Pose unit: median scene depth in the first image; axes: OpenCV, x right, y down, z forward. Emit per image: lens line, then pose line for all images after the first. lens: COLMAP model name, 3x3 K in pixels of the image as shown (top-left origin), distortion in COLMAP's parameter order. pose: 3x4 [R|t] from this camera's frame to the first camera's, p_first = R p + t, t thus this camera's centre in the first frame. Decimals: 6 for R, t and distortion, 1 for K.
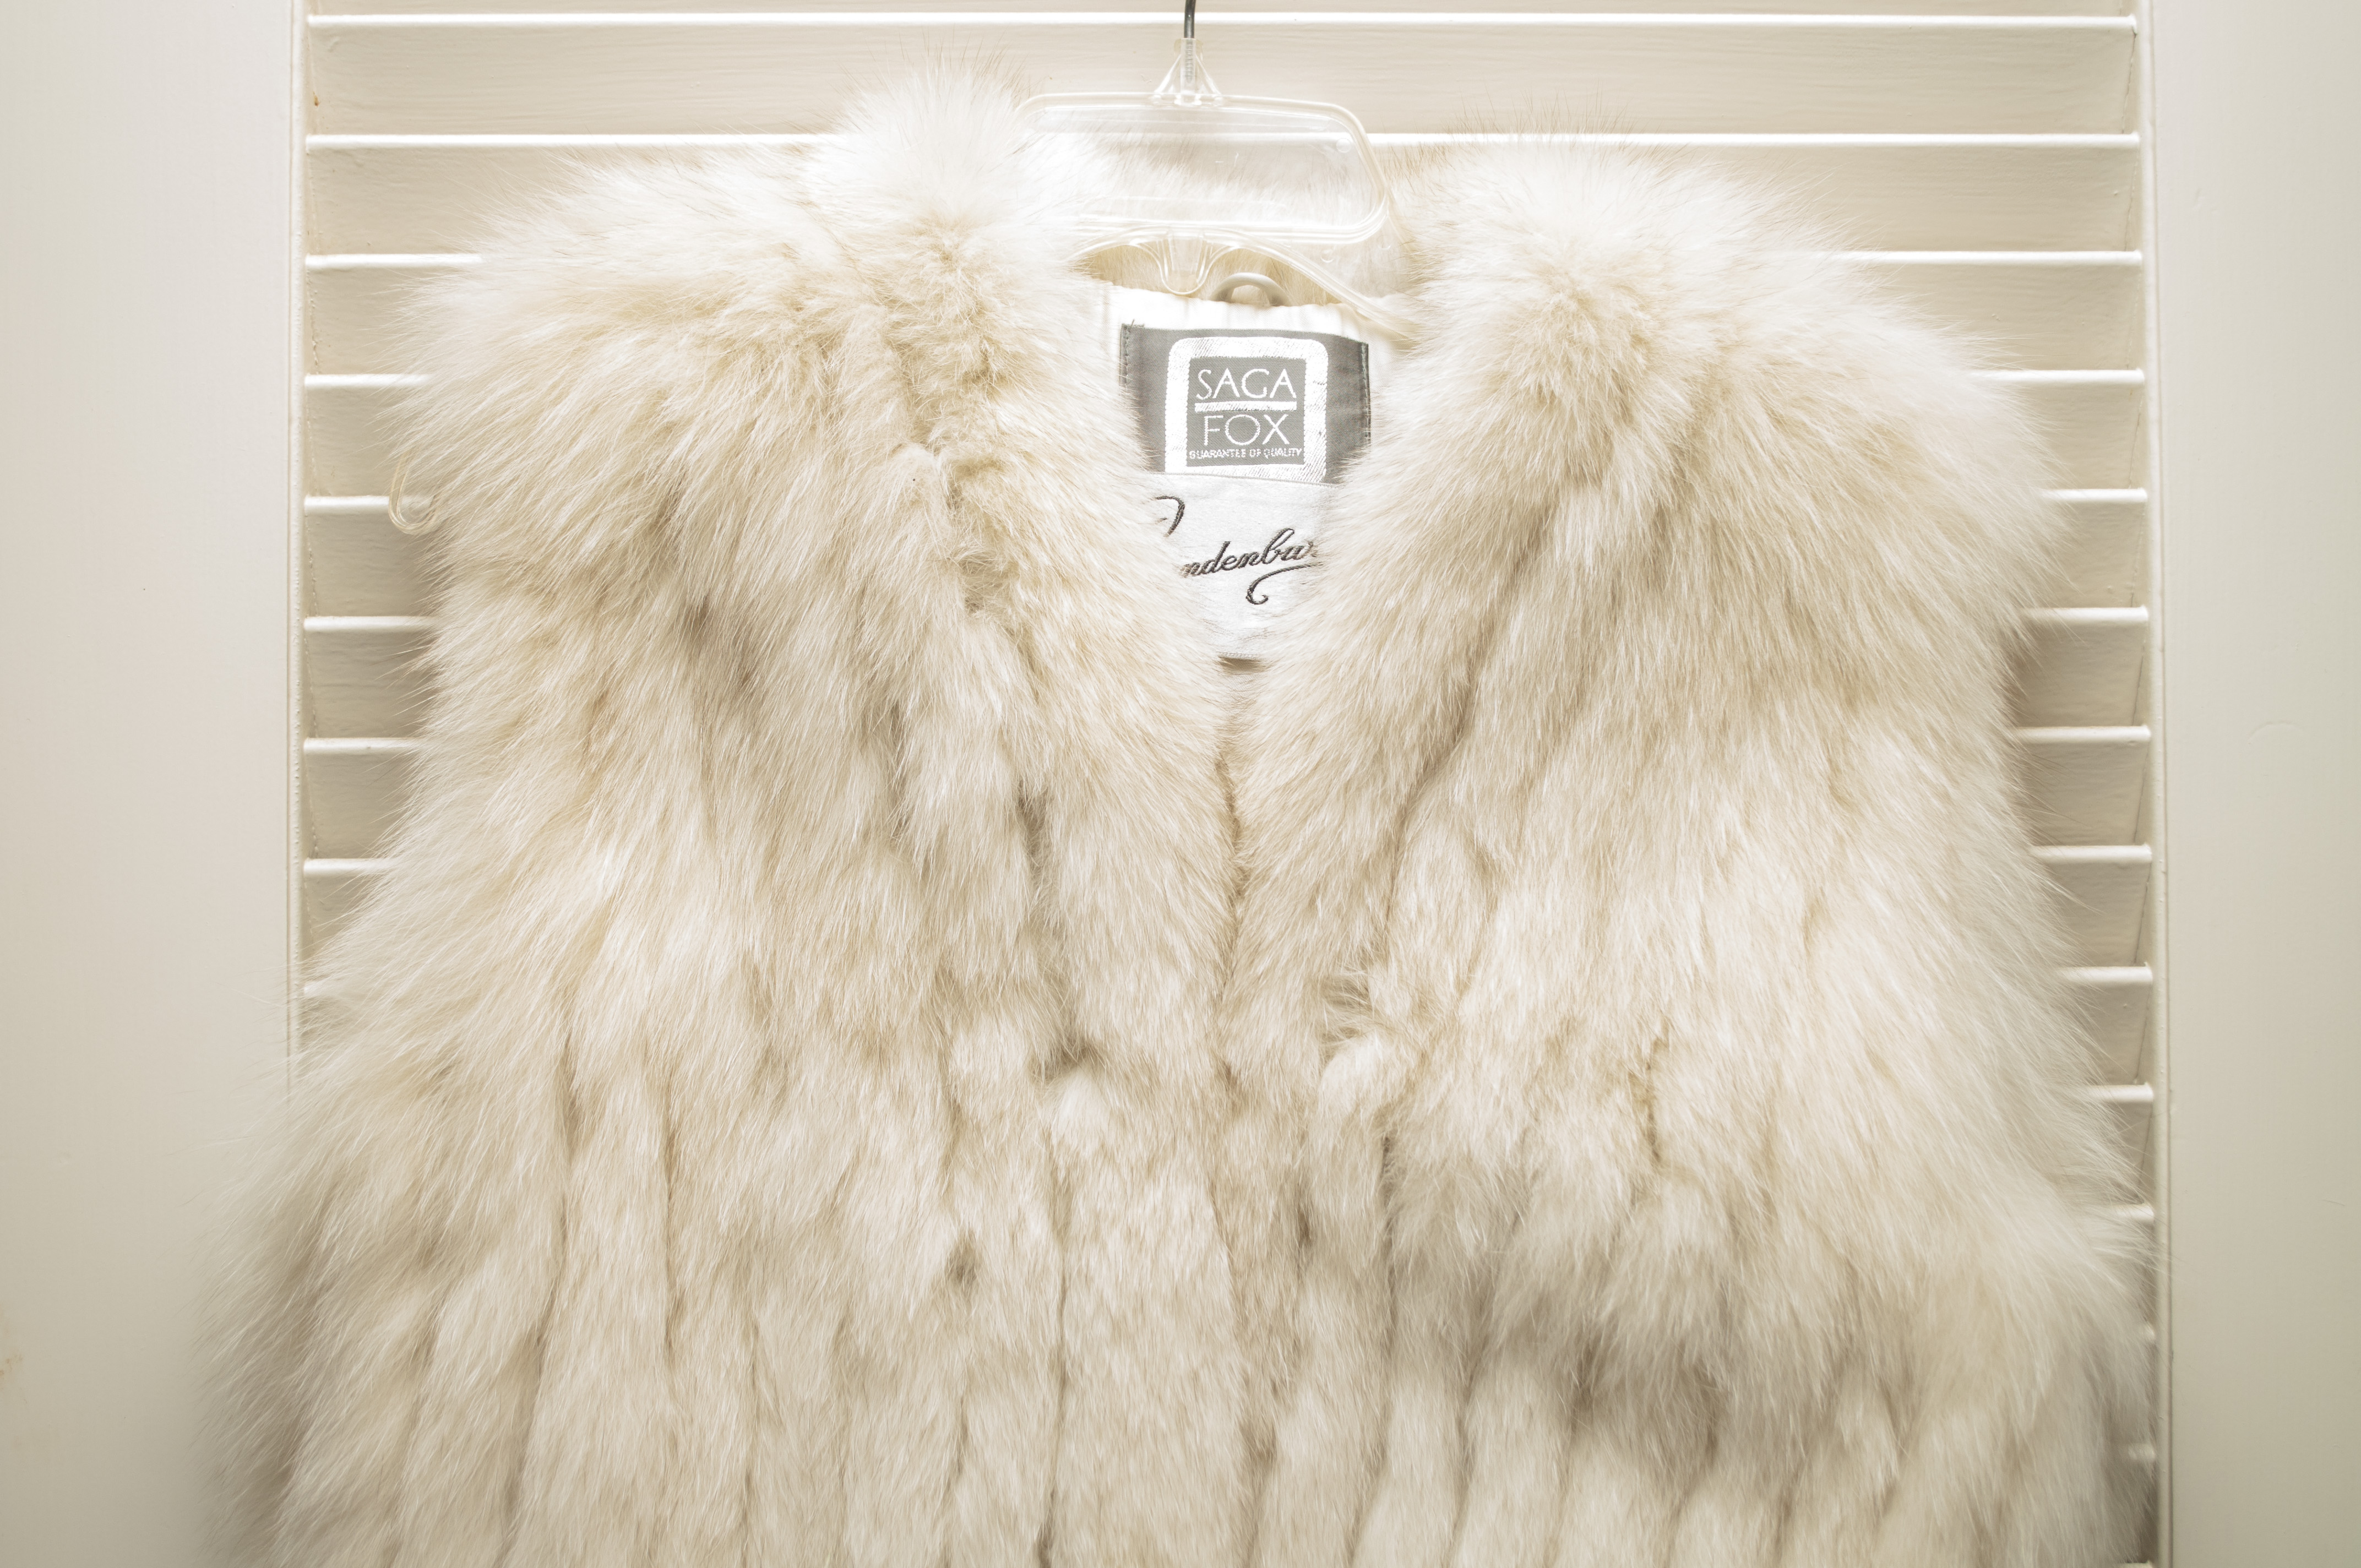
lens RADIAL K [[2837.2, 0, 1180.5], [0, 2837.2, 784.0], [0, 0, 1]] dist [-0.029192, 0.007400]
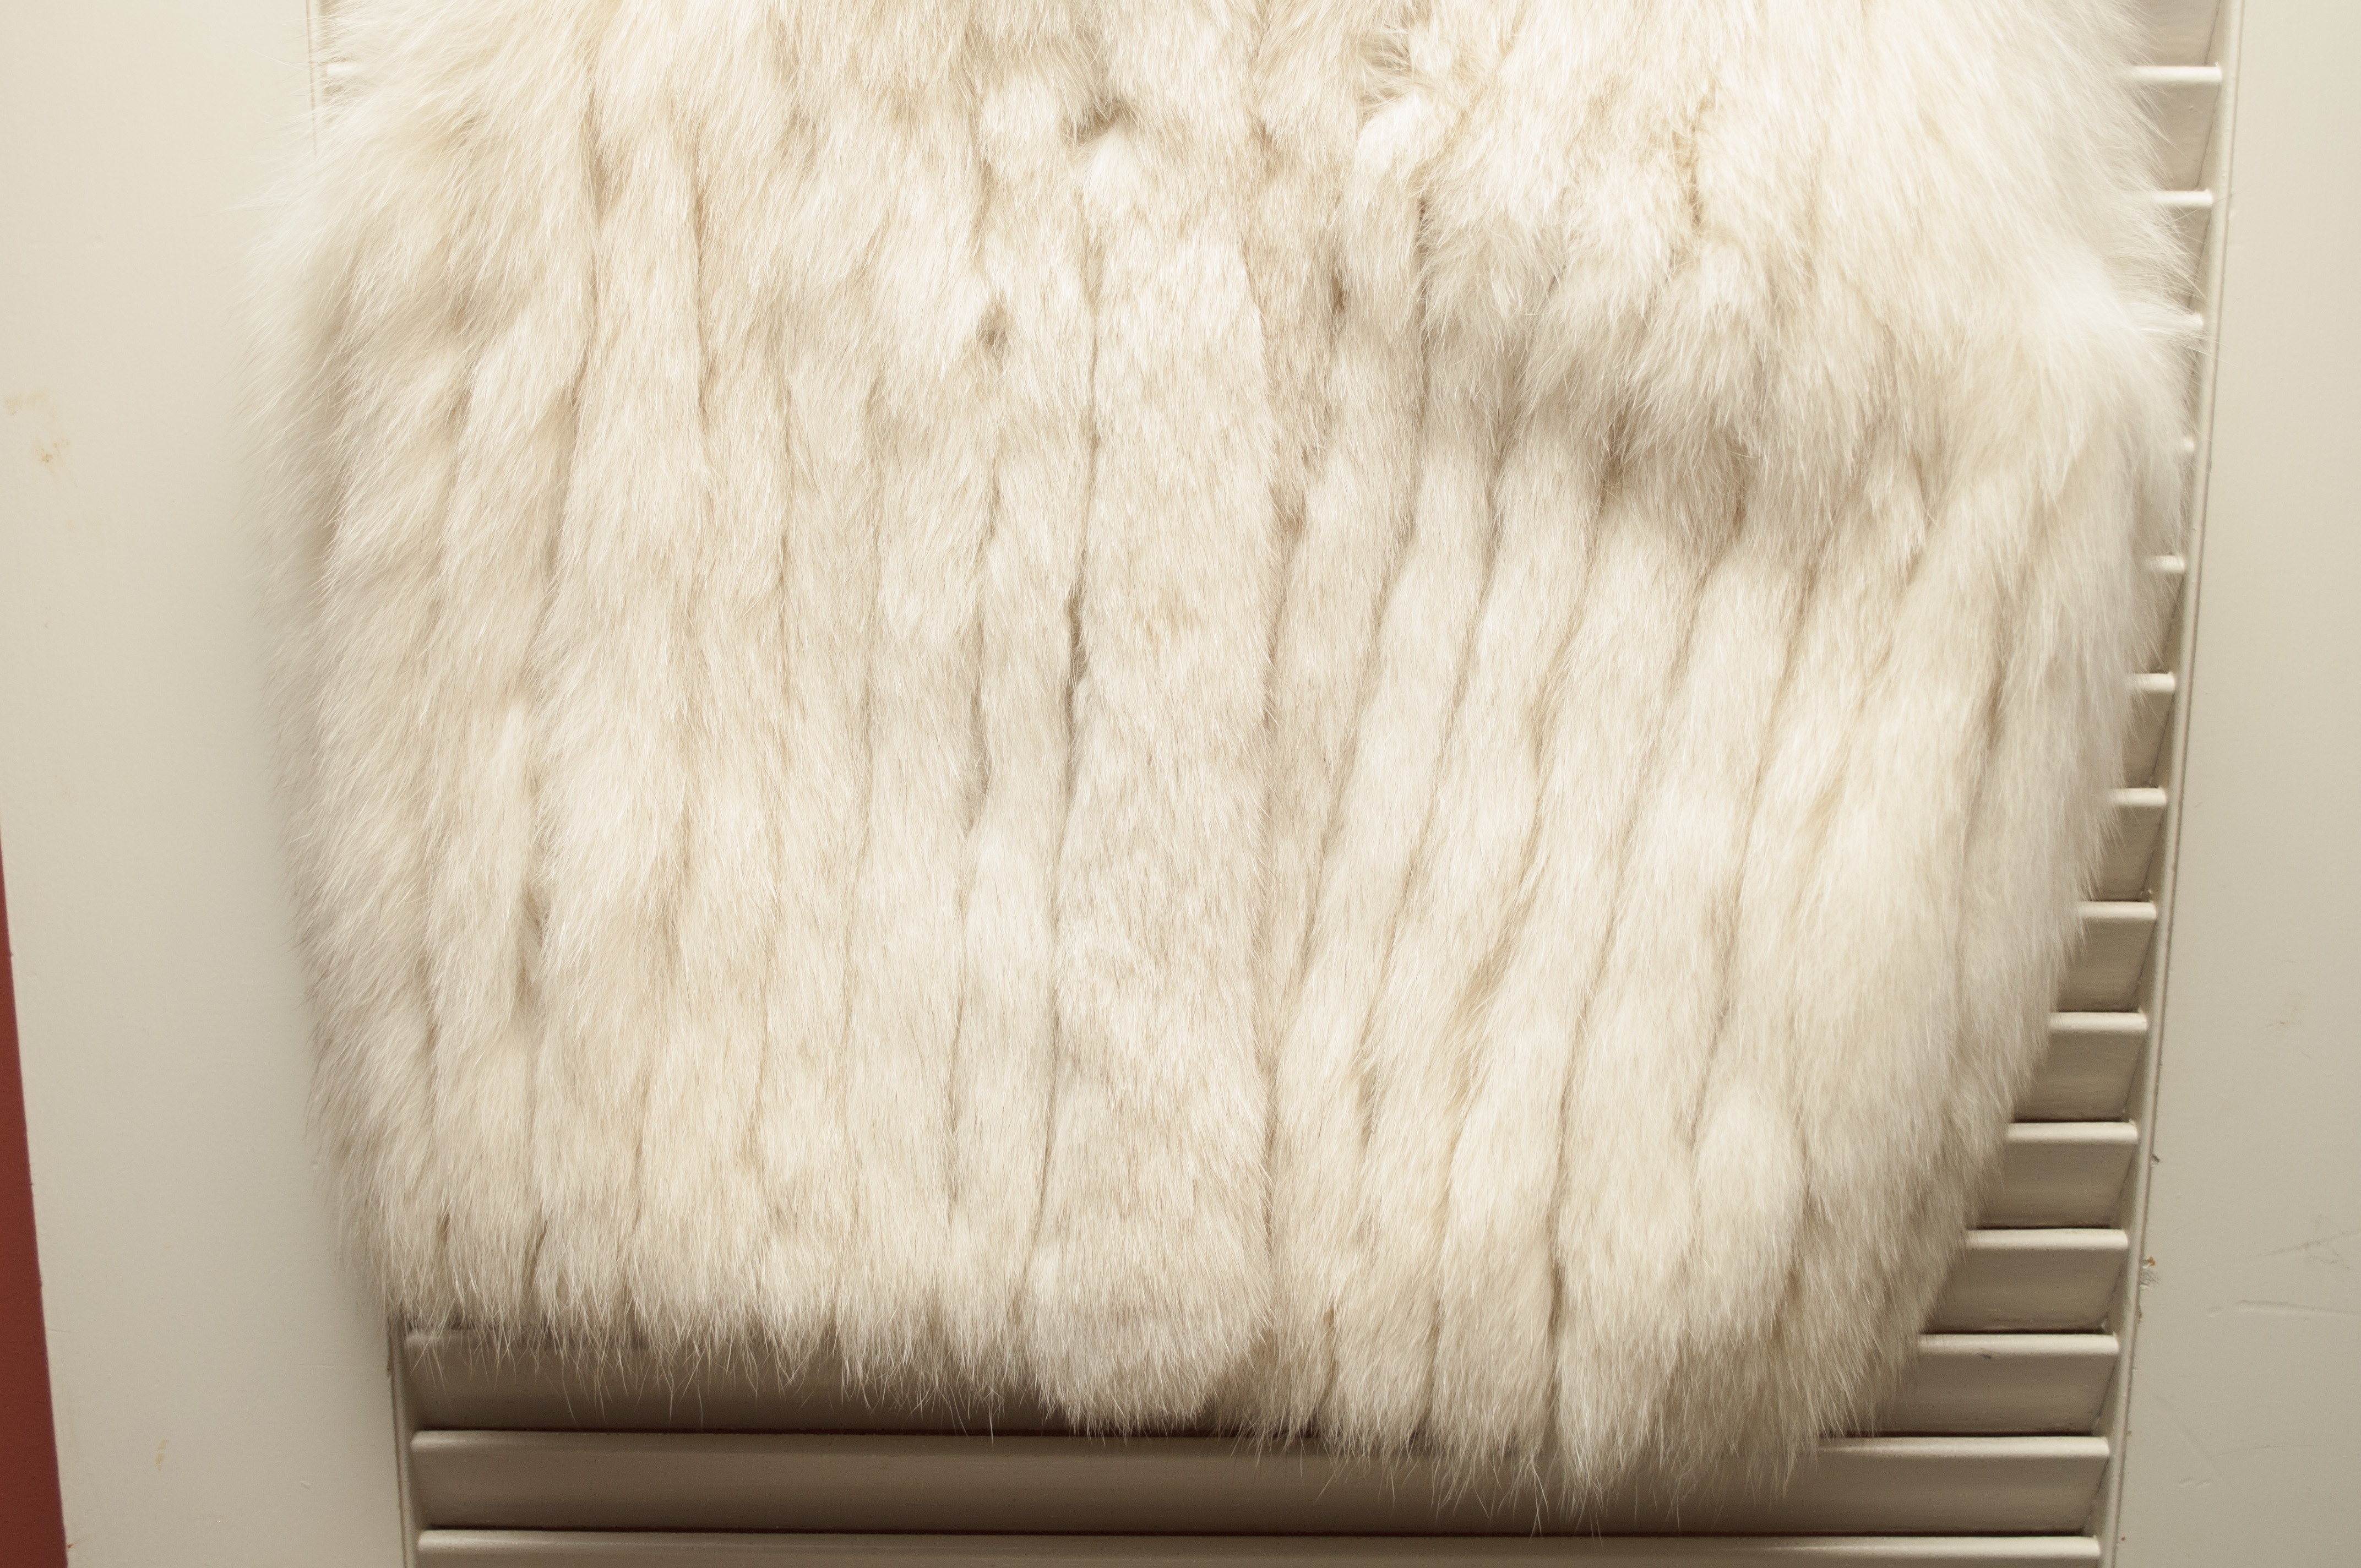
lens RADIAL K [[2837.2, 0, 1180.5], [0, 2837.2, 784.0], [0, 0, 1]] dist [-0.029192, 0.007400]
pose [[0.999692, 0.013185, -0.021042, 0.011831], [-0.008238, 0.975497, 0.219858, 0.107136], [0.023425, -0.219617, 0.975305, -0.005512]]
